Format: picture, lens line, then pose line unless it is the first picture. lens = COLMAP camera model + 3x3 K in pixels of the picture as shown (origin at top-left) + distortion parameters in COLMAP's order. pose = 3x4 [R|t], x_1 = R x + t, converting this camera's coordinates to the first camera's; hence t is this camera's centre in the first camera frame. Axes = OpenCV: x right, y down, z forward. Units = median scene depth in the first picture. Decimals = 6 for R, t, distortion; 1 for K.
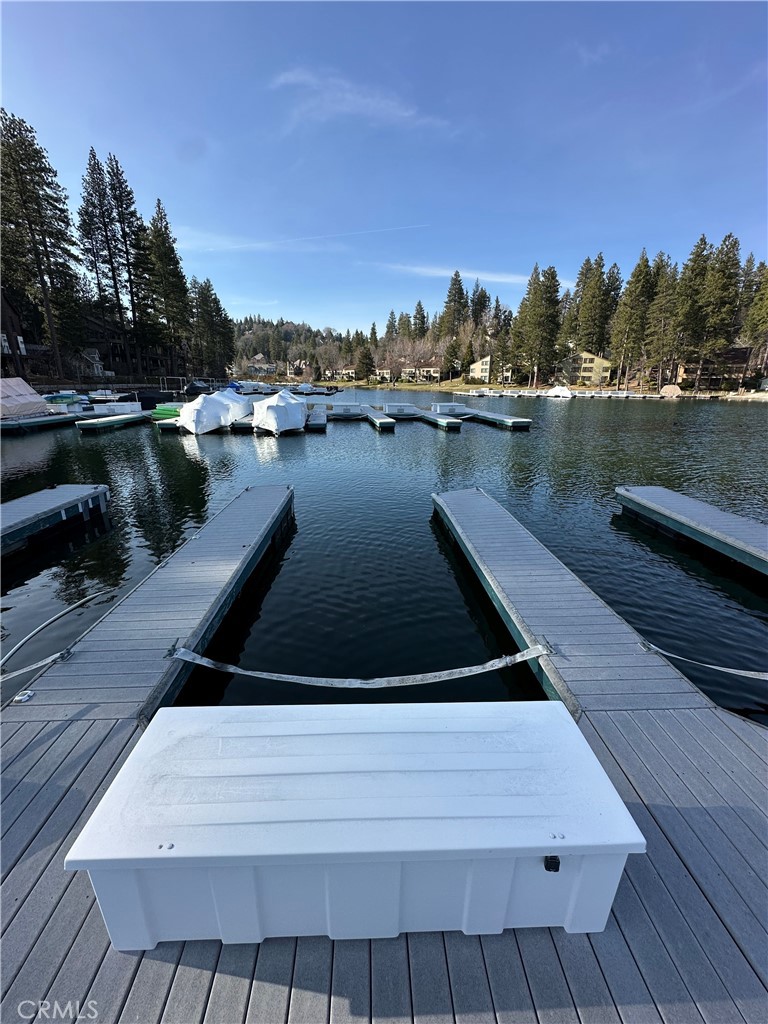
lens RADIAL K [[411.9, 0, 383.9], [0, 411.9, 511.9], [0, 0, 1]] dist [-0.000709, -0.000031]
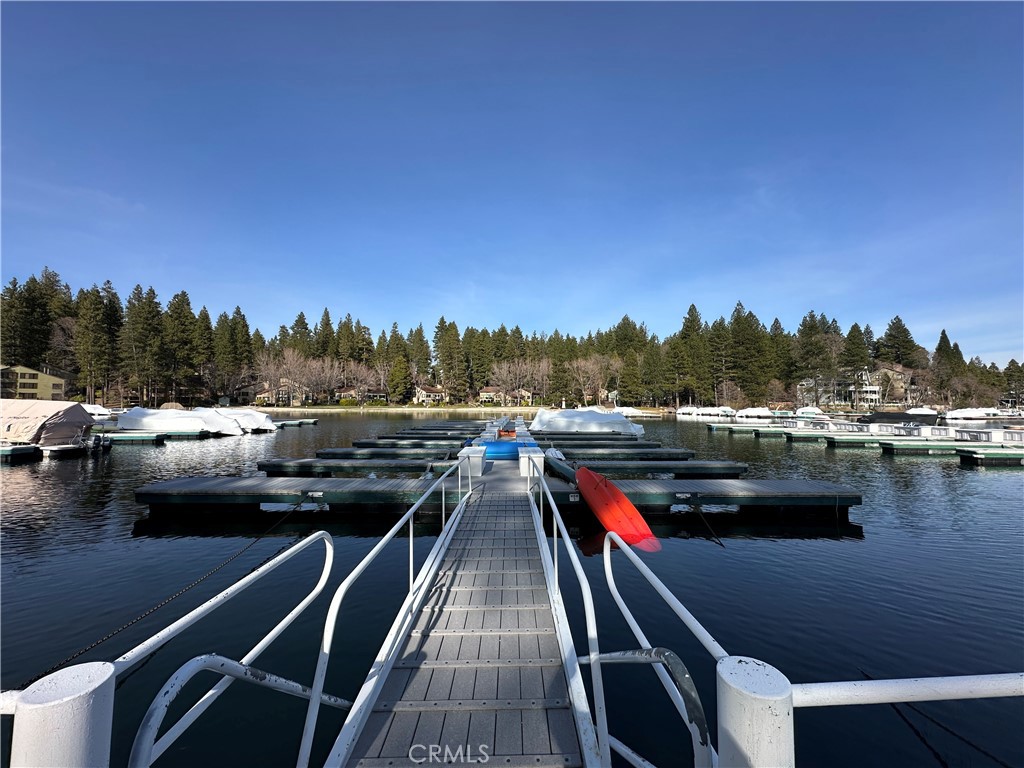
lens RADIAL K [[411.9, 0, 513.0], [0, 411.9, 383.3], [0, 0, 1]] dist [-0.000709, -0.000031]
pose [[0.027514, 0.054870, 0.998114, -0.327836], [0.291622, 0.954617, -0.060518, -0.007975], [-0.956138, 0.292737, 0.010264, 0.034972]]
